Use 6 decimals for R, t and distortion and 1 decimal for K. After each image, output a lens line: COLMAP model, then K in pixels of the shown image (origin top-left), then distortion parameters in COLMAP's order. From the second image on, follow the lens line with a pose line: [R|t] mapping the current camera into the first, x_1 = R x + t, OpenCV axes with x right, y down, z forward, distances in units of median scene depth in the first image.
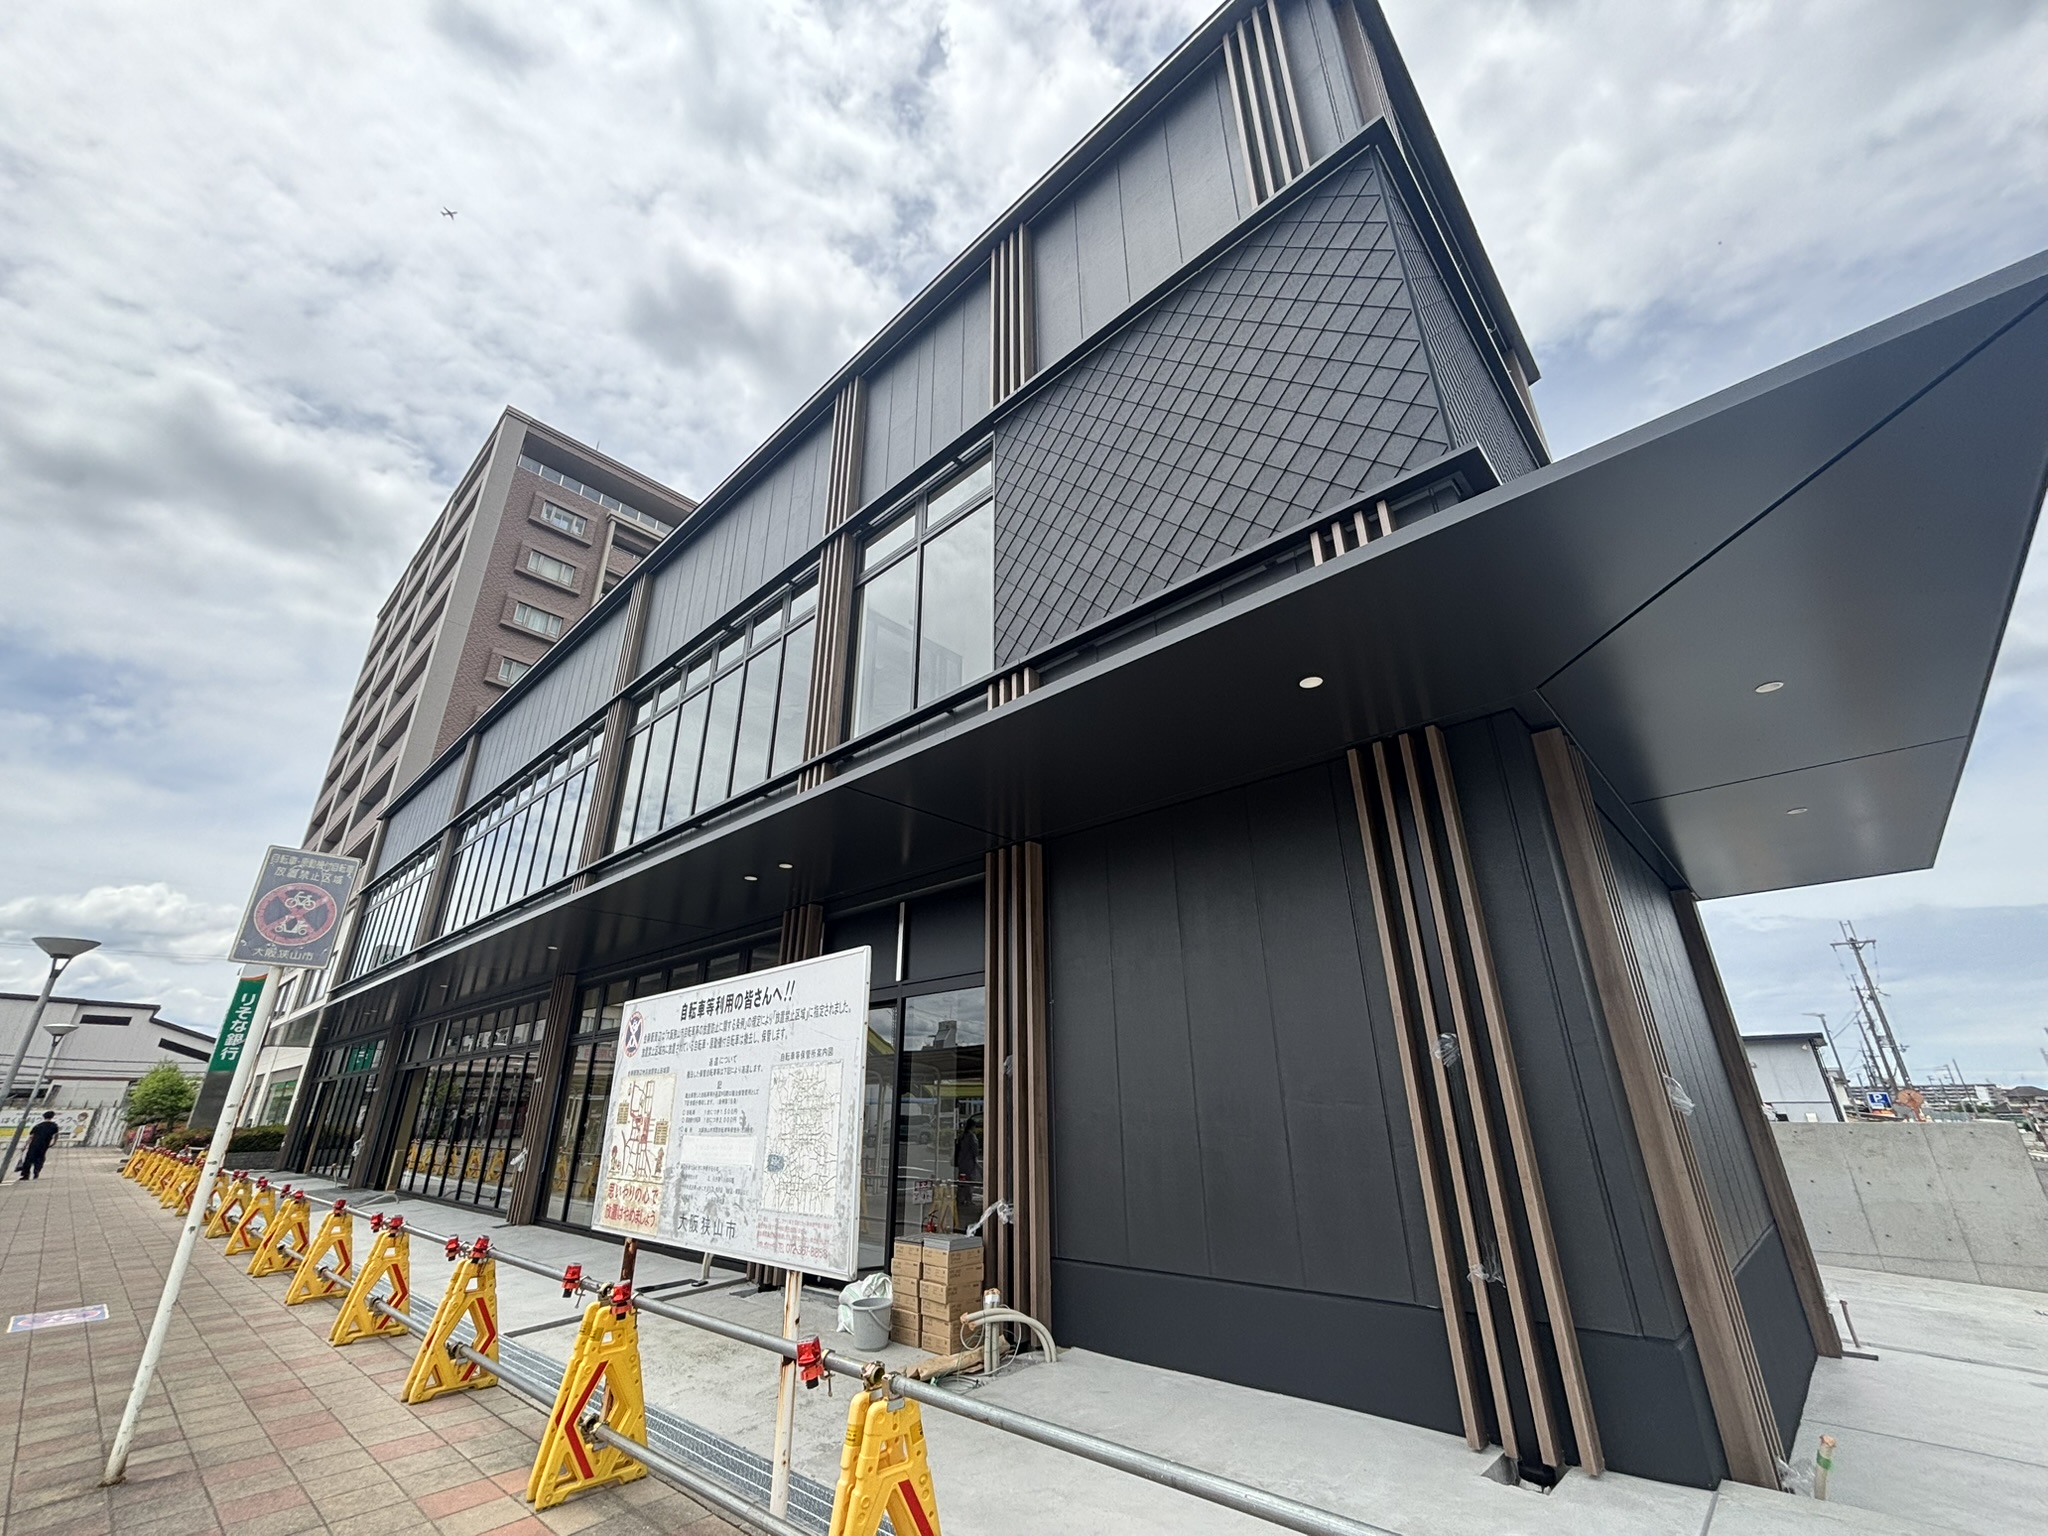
lens RADIAL K [[832.1, 0, 1016.6], [0, 832.1, 761.0], [0, 0, 1]] dist [-0.000627, 0.003729]
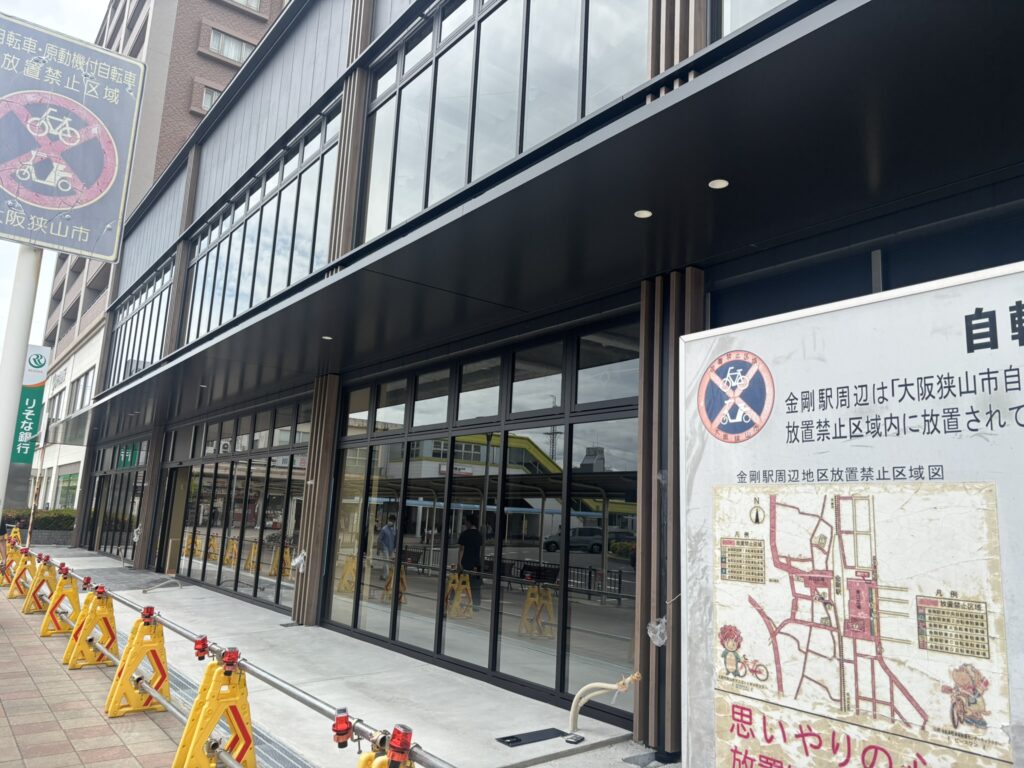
lens RADIAL K [[757.6, 0, 518.6], [0, 757.6, 374.8], [0, 0, 1]] dist [0.041536, -0.040013]
pose [[0.986503, 0.021627, -0.162310, -0.153836], [0.011939, 0.979102, 0.203021, 0.069087], [0.163309, -0.202219, 0.965628, 0.173818]]
